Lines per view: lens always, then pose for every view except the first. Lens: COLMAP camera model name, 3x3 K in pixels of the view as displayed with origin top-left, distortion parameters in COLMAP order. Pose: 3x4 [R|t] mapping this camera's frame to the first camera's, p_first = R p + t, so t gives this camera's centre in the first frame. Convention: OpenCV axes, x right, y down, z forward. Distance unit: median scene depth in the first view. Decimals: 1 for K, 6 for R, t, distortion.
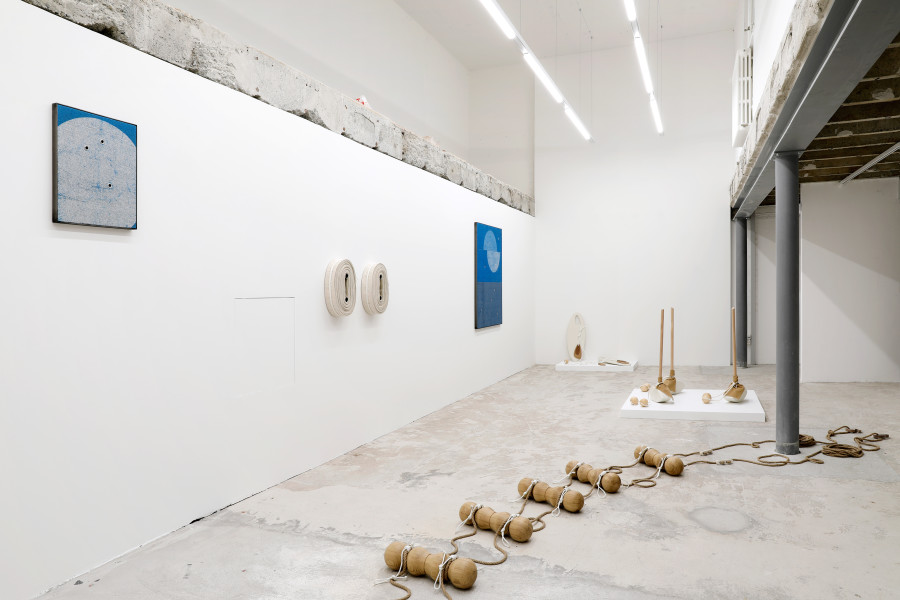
lens RADIAL K [[624.1, 0, 447.6], [0, 624.1, 302.2], [0, 0, 1]] dist [-0.097413, 0.014850]
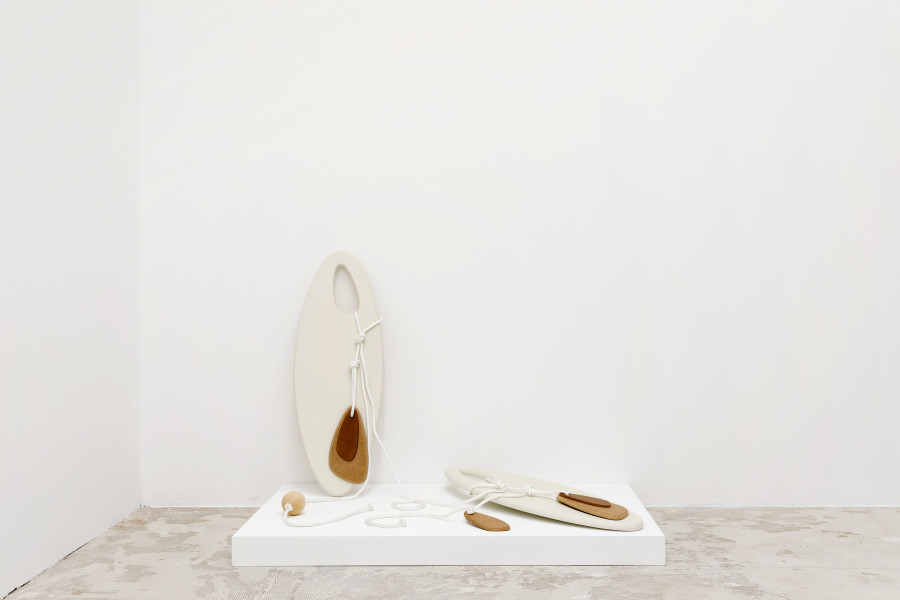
lens RADIAL K [[1088.1, 0, 450.0], [0, 1088.1, 298.7], [0, 0, 1]] dist [0.000514, 0.000000]
pose [[0.941291, -0.007272, 0.337519, 0.123961], [0.002483, 0.999890, 0.014618, 0.027937], [-0.337588, -0.012922, 0.941205, 0.667035]]
